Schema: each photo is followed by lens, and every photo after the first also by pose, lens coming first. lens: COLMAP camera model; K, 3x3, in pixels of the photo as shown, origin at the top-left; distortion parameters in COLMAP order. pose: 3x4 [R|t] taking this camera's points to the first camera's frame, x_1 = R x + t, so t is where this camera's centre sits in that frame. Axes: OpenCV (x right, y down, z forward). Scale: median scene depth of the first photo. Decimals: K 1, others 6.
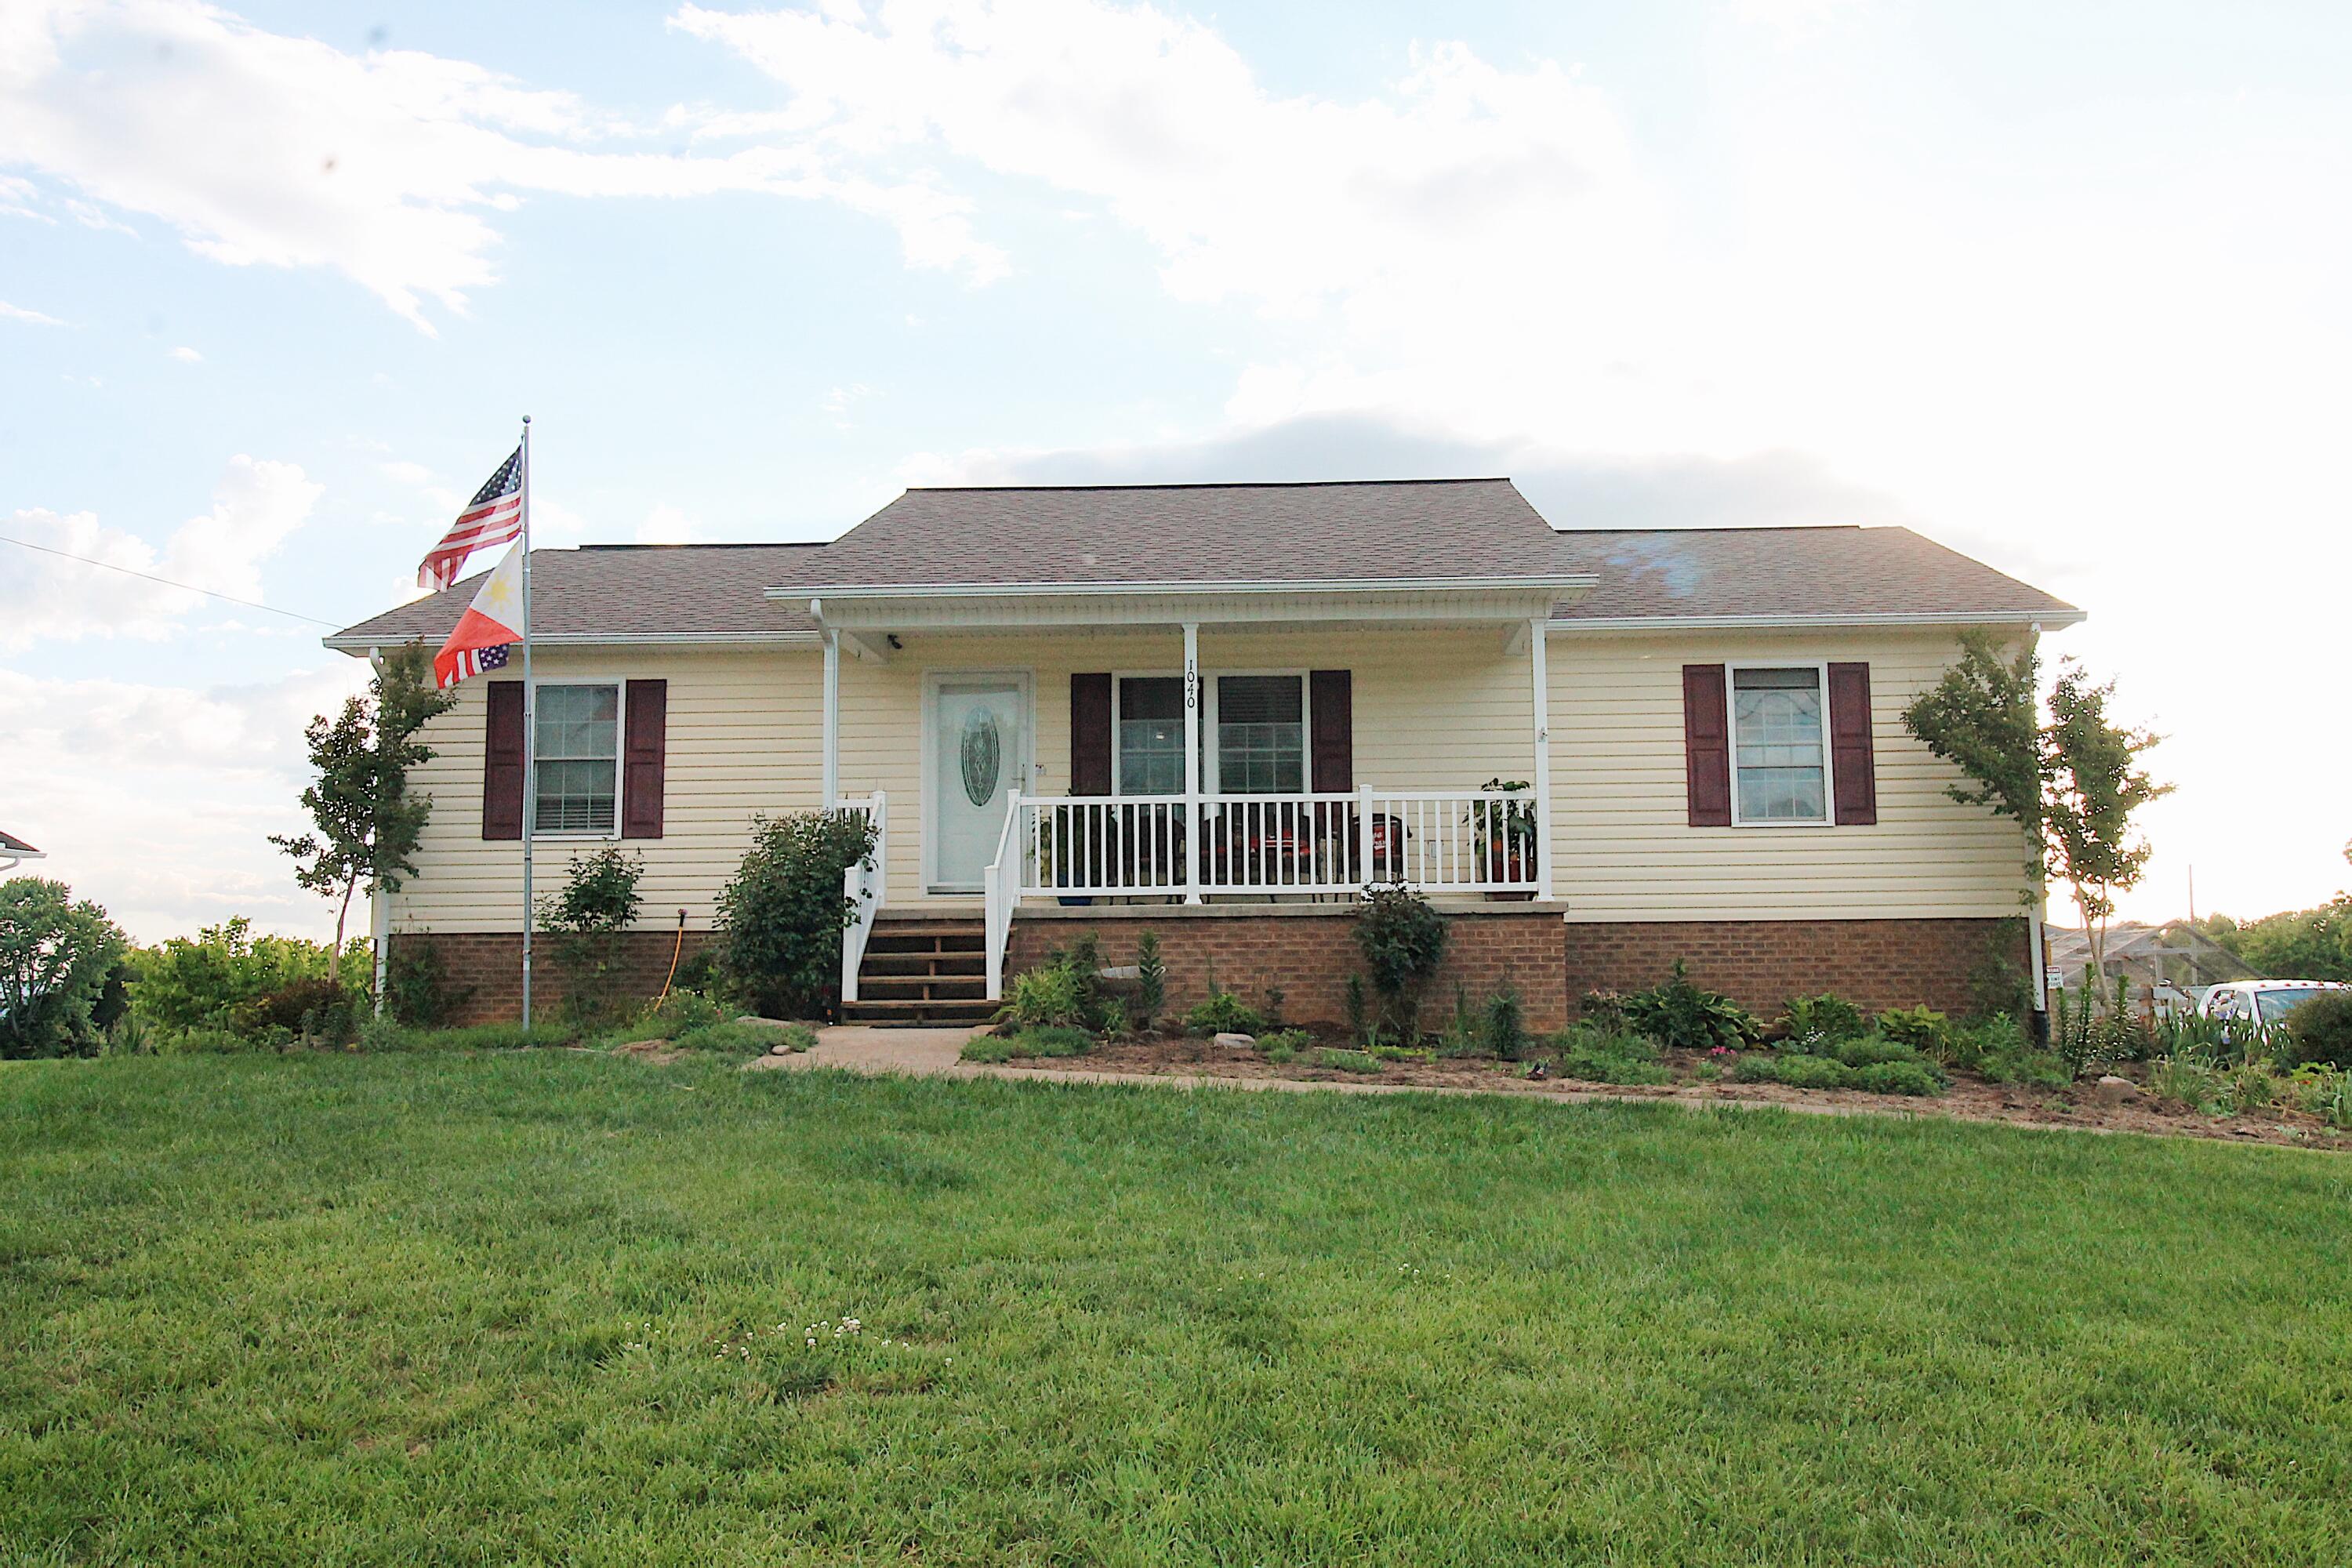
lens RADIAL K [[1940.9, 0, 1176.0], [0, 1940.9, 784.0], [0, 0, 1]] dist [0.011285, 0.002859]
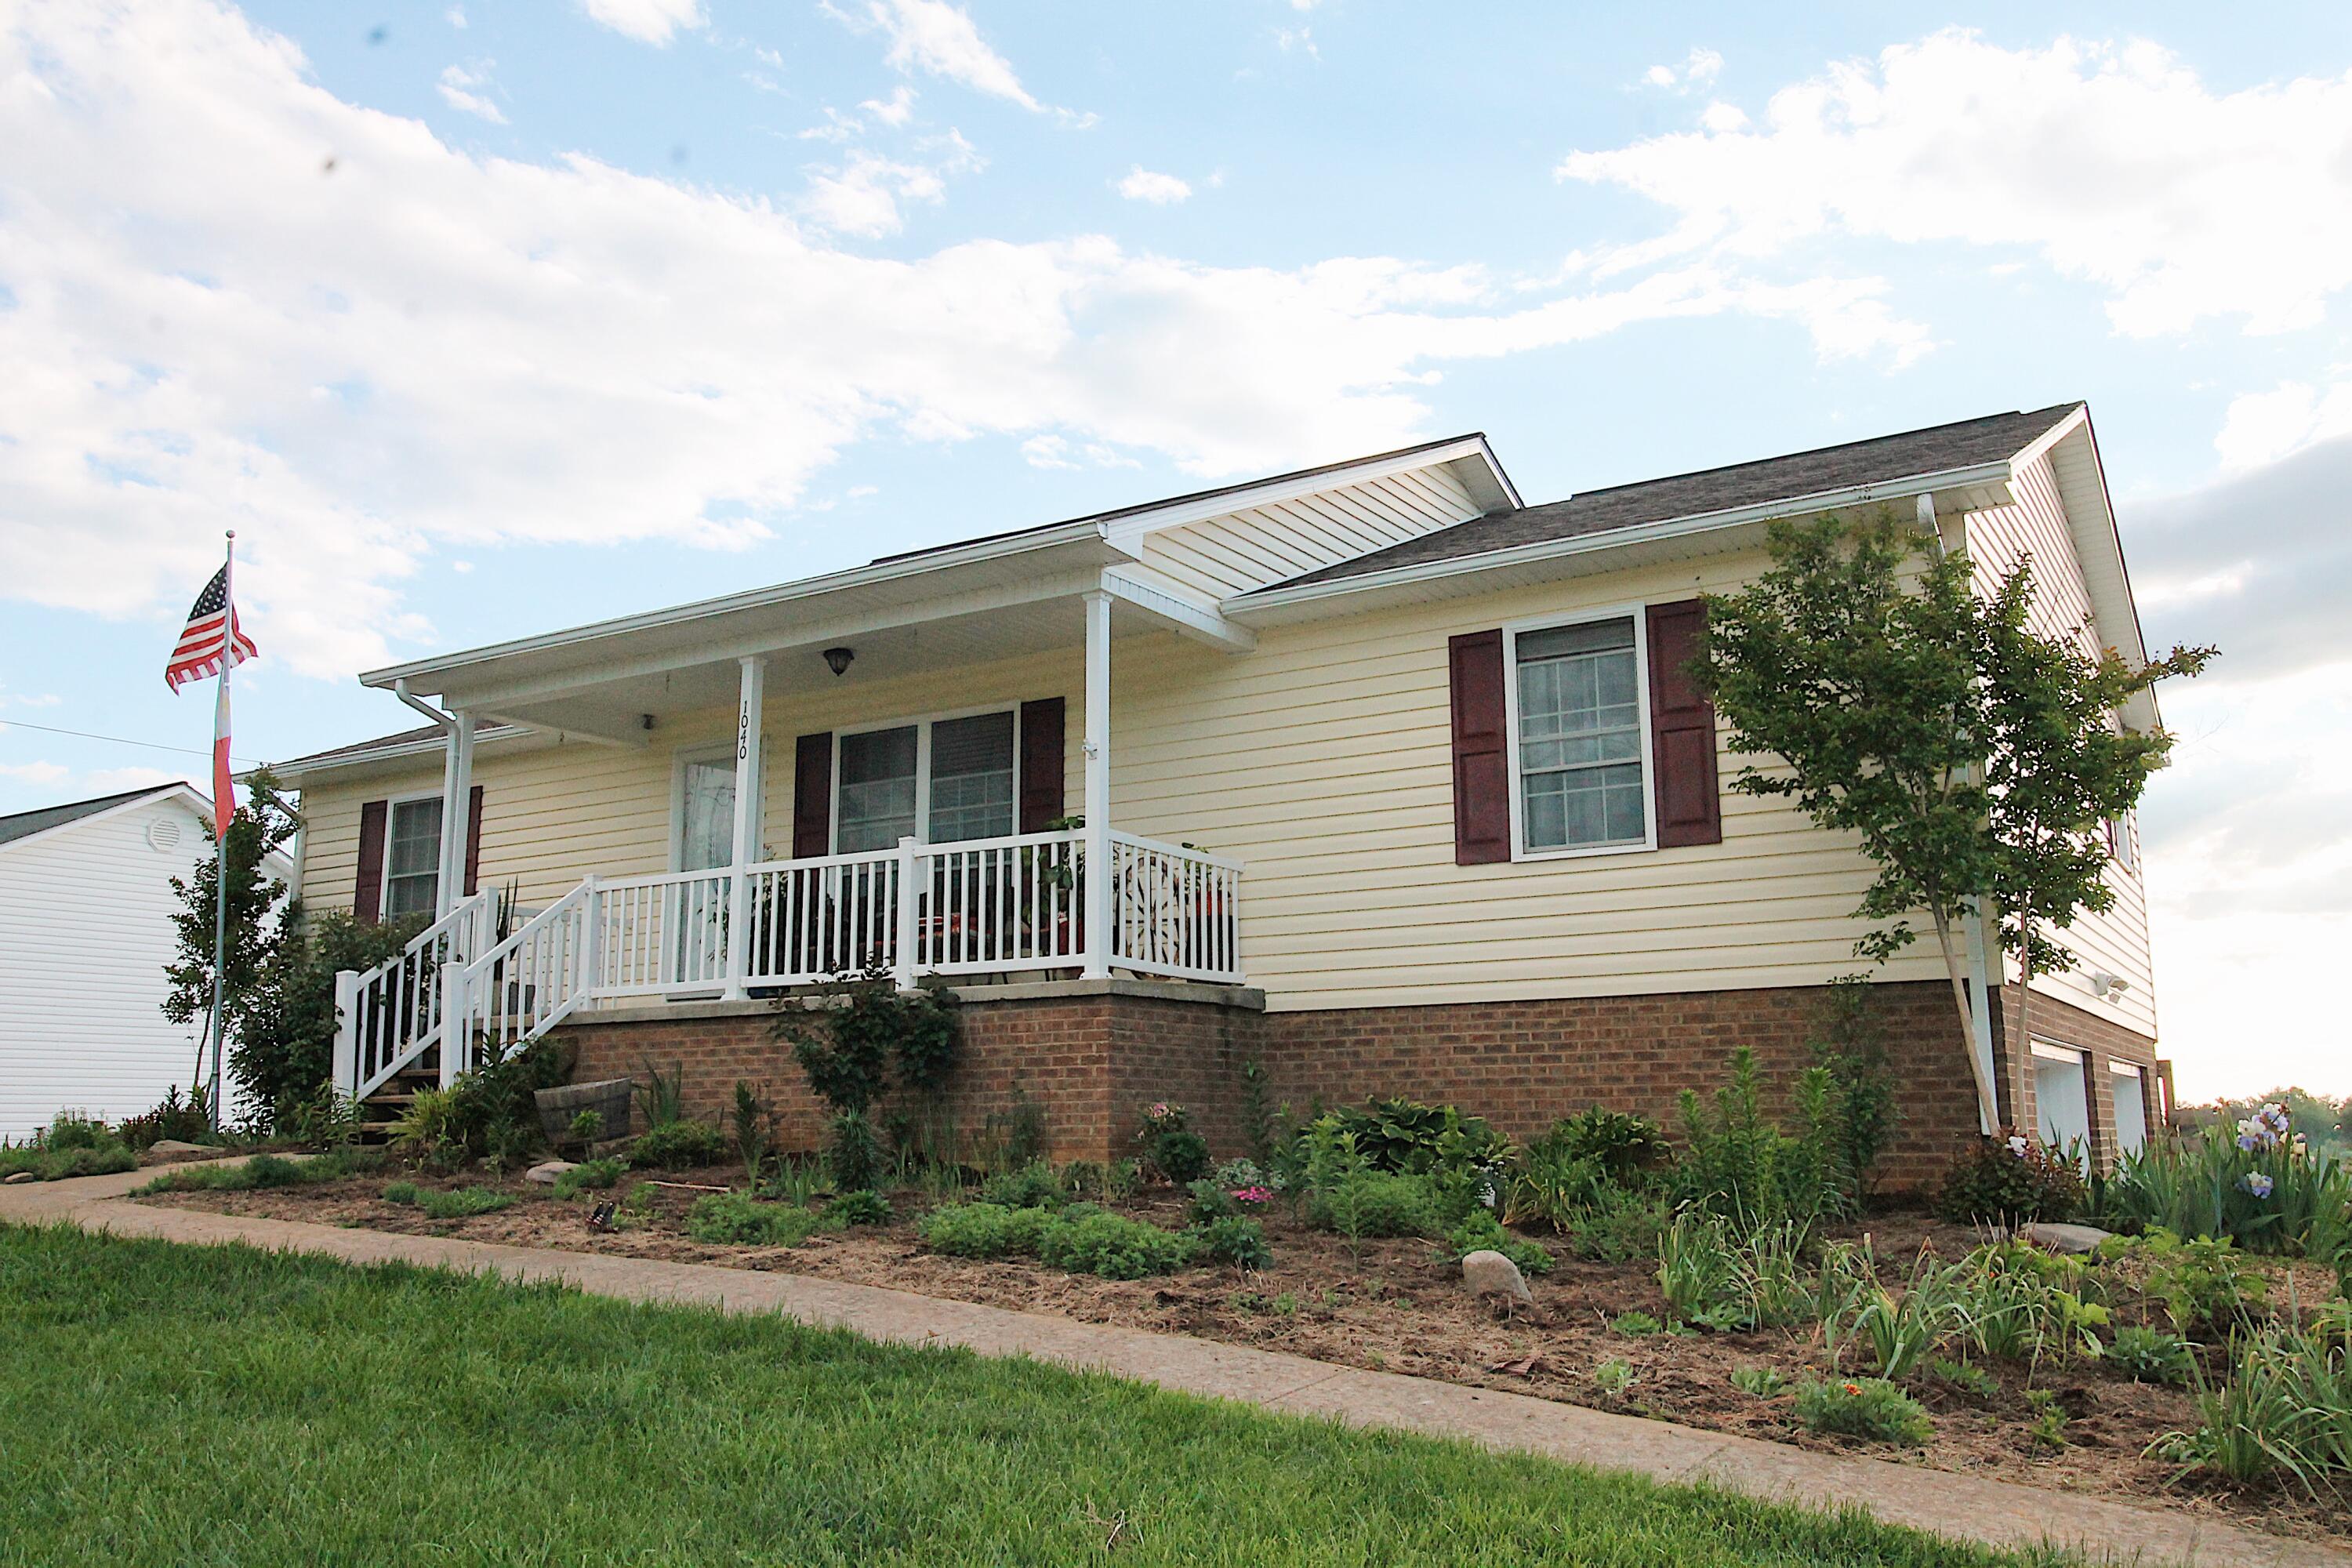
lens RADIAL K [[1940.9, 0, 1176.0], [0, 1940.9, 784.0], [0, 0, 1]] dist [0.011285, 0.002859]
pose [[0.869871, -0.088183, -0.485334, 0.503738], [0.054532, 0.995052, -0.083057, 0.043747], [0.490256, 0.045783, 0.870375, 0.339944]]
